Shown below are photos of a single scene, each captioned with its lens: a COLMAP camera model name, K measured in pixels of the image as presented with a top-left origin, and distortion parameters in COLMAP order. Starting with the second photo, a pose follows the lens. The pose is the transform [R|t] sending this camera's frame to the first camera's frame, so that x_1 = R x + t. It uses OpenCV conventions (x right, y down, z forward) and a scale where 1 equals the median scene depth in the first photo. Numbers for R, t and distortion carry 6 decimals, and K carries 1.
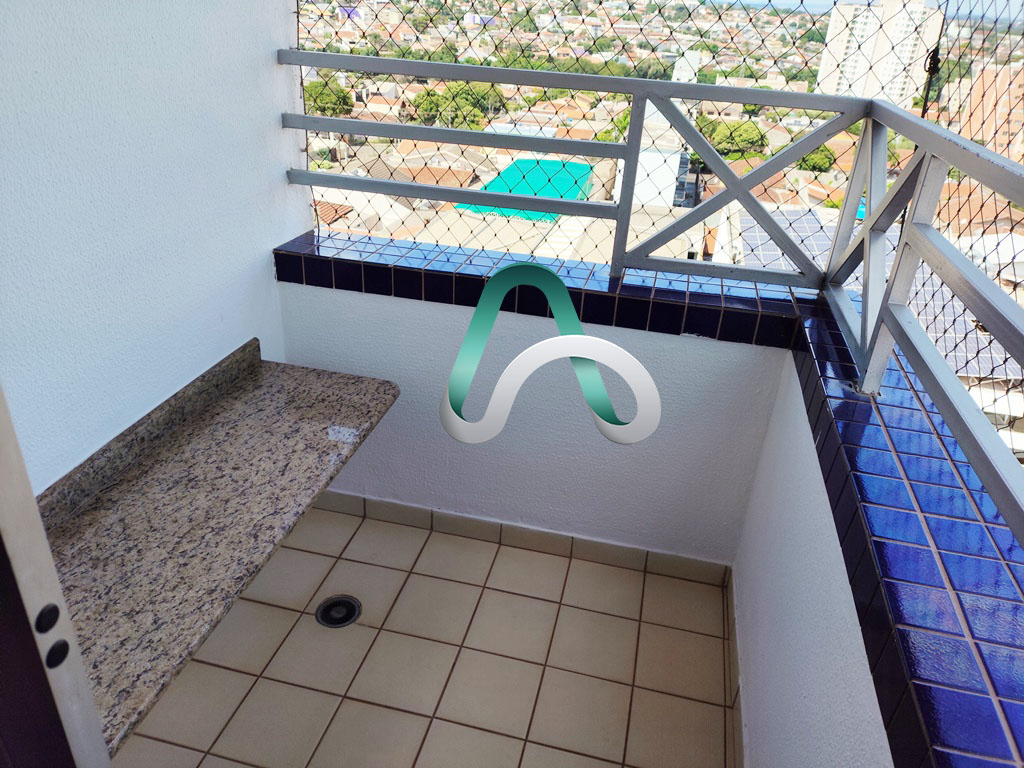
lens RADIAL K [[744.6, 0, 510.5], [0, 744.6, 391.3], [0, 0, 1]] dist [0.096492, -0.131547]
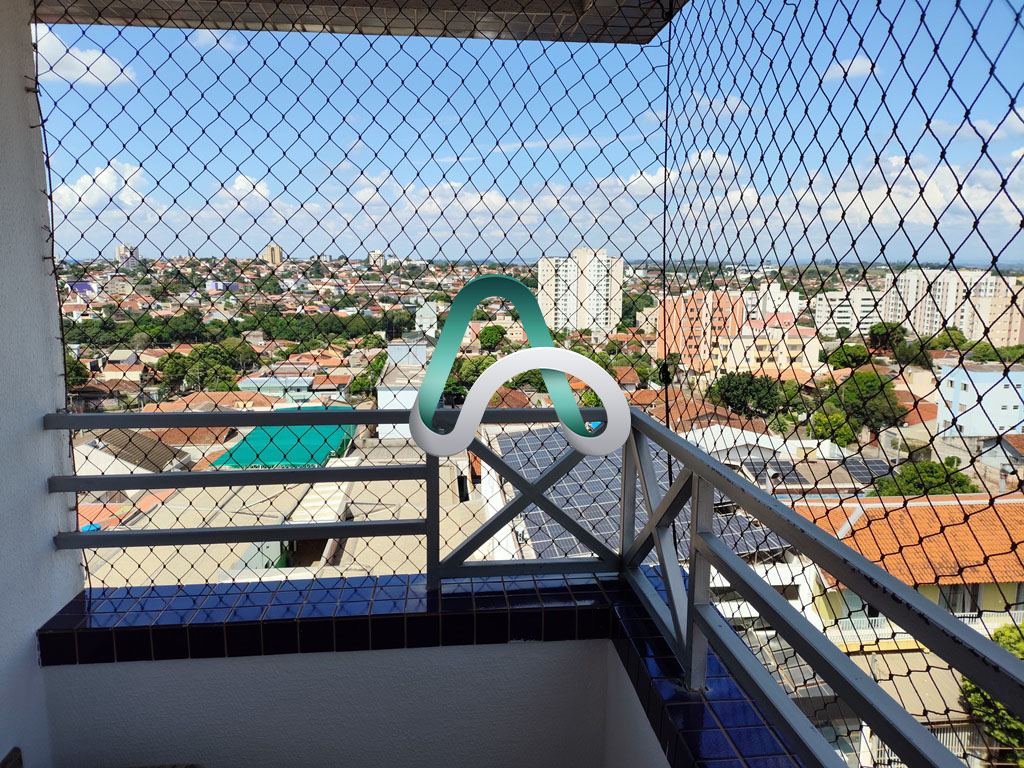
lens RADIAL K [[744.6, 0, 510.5], [0, 744.6, 391.3], [0, 0, 1]] dist [0.096492, -0.131547]
pose [[0.946232, -0.095566, 0.309050, -0.042635], [0.184122, 0.944624, -0.271632, -0.107116], [-0.265977, 0.313930, 0.911430, -0.018499]]
